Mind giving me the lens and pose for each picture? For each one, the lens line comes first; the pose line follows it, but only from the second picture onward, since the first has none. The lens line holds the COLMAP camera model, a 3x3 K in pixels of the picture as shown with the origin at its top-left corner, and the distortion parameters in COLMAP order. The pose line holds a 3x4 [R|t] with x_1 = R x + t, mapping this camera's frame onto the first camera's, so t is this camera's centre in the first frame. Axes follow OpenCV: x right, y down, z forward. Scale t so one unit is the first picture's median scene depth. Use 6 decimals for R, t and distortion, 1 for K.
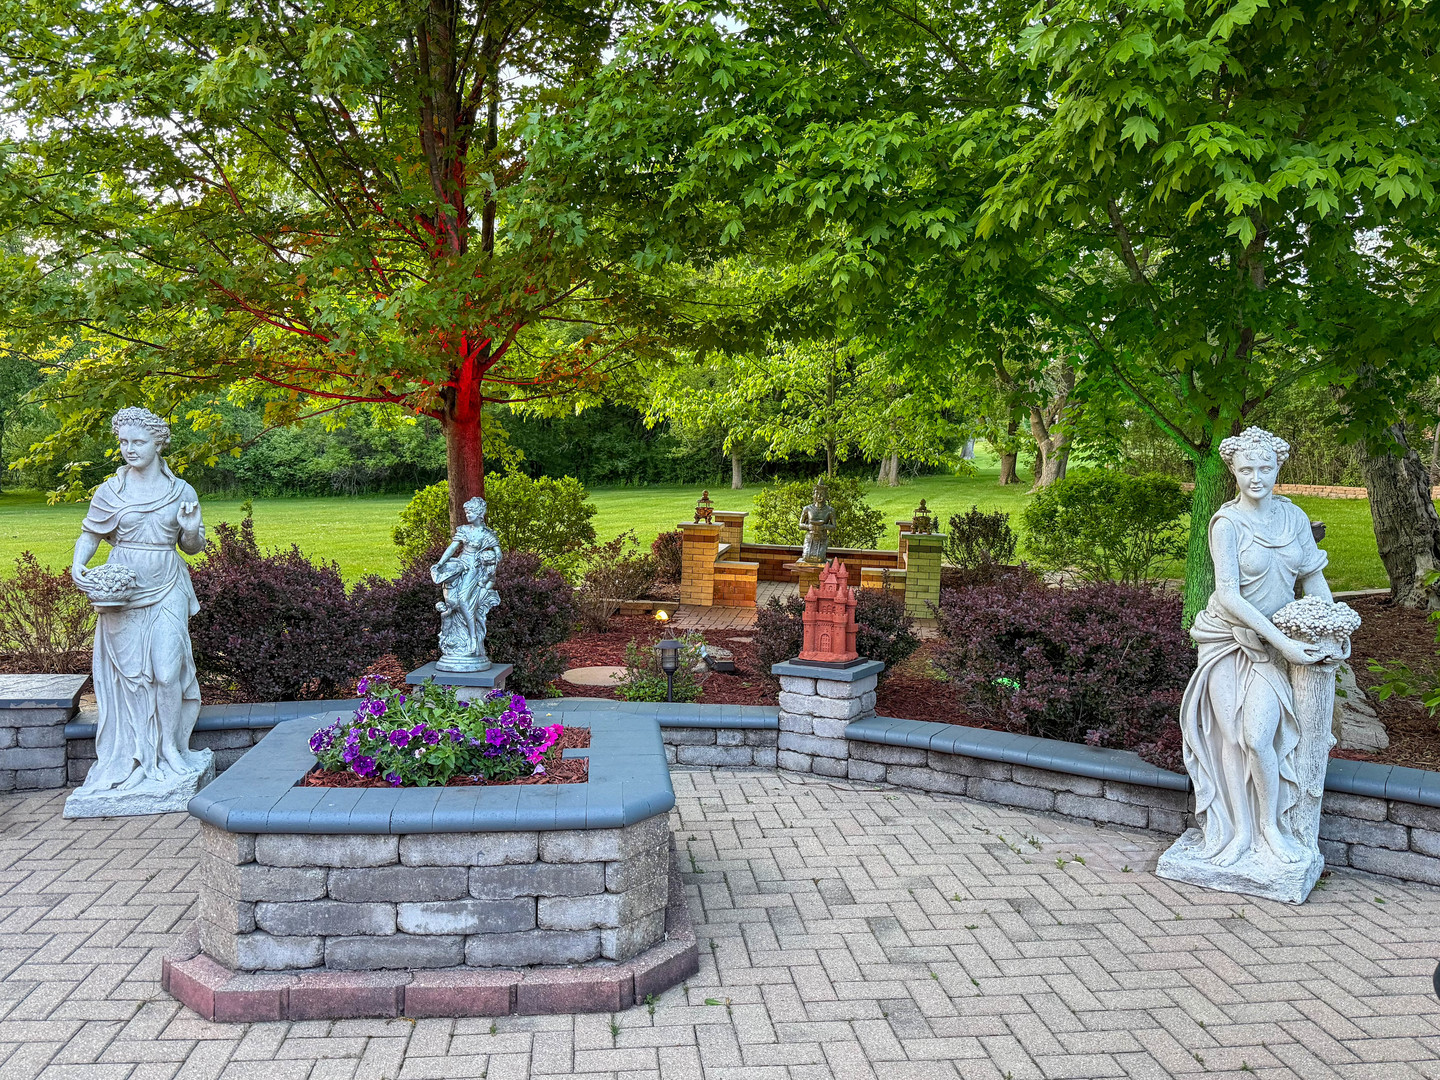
lens RADIAL K [[1022.3, 0, 720.6], [0, 1022.3, 539.8], [0, 0, 1]] dist [0.027070, -0.011339]
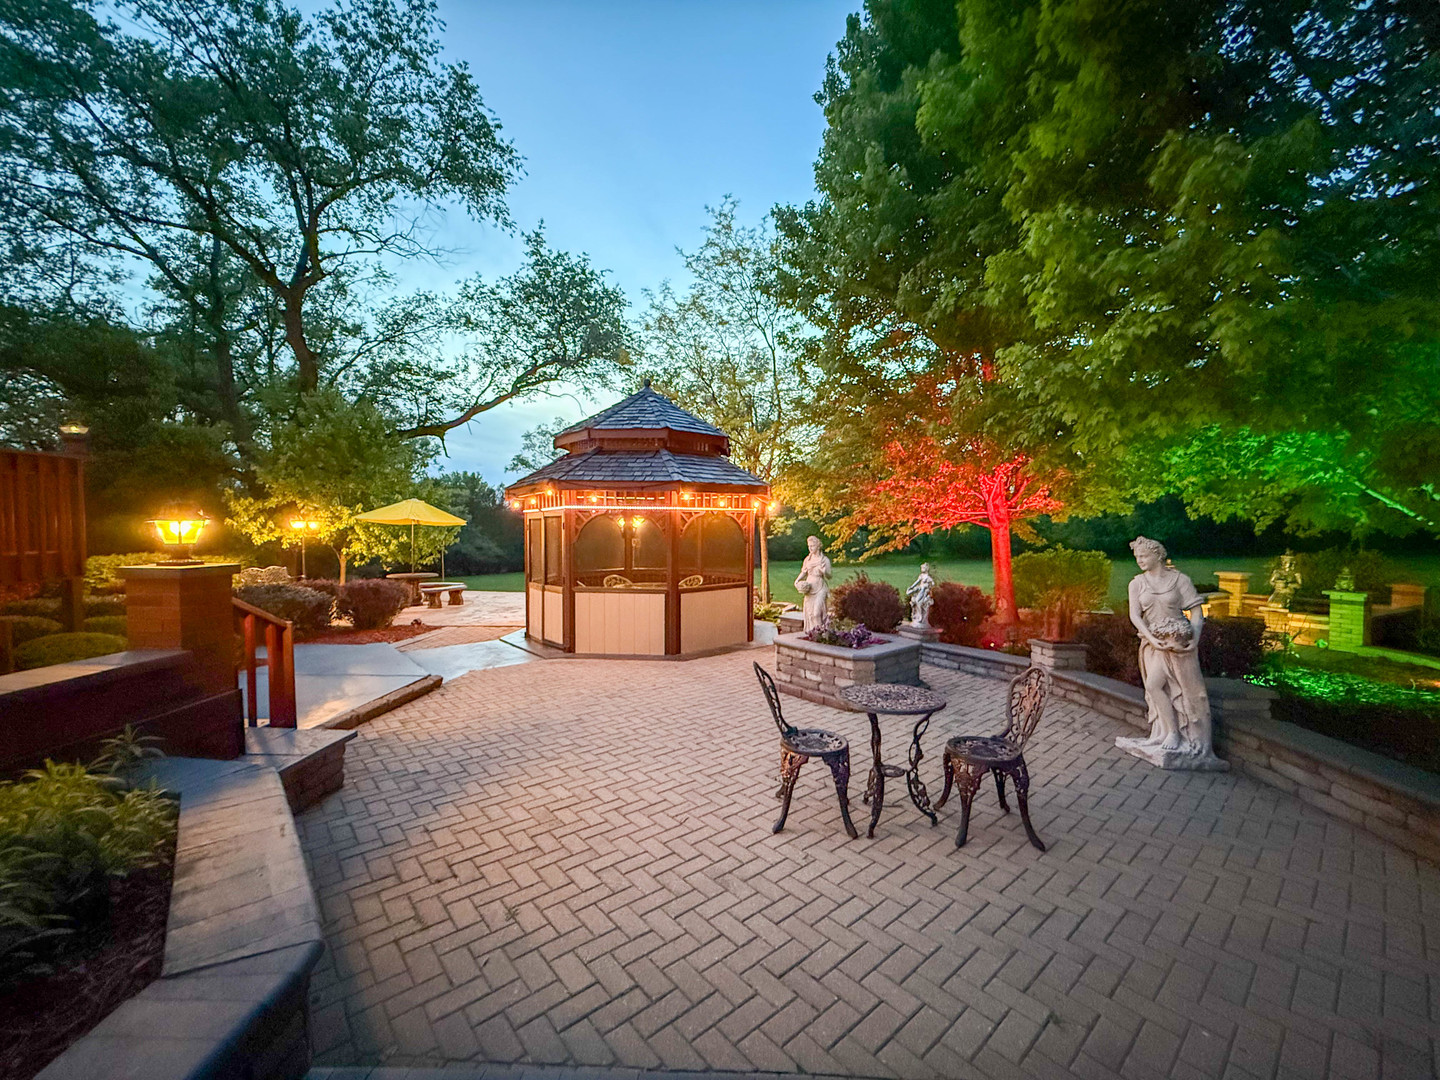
lens RADIAL K [[568.9, 0, 715.9], [0, 568.9, 539.2], [0, 0, 1]] dist [-0.001215, 0.000172]
pose [[0.531172, -0.030802, -0.846704, 0.868621], [-0.035810, 0.997630, -0.058758, 0.004761], [0.846507, 0.061531, 0.528810, -0.279738]]
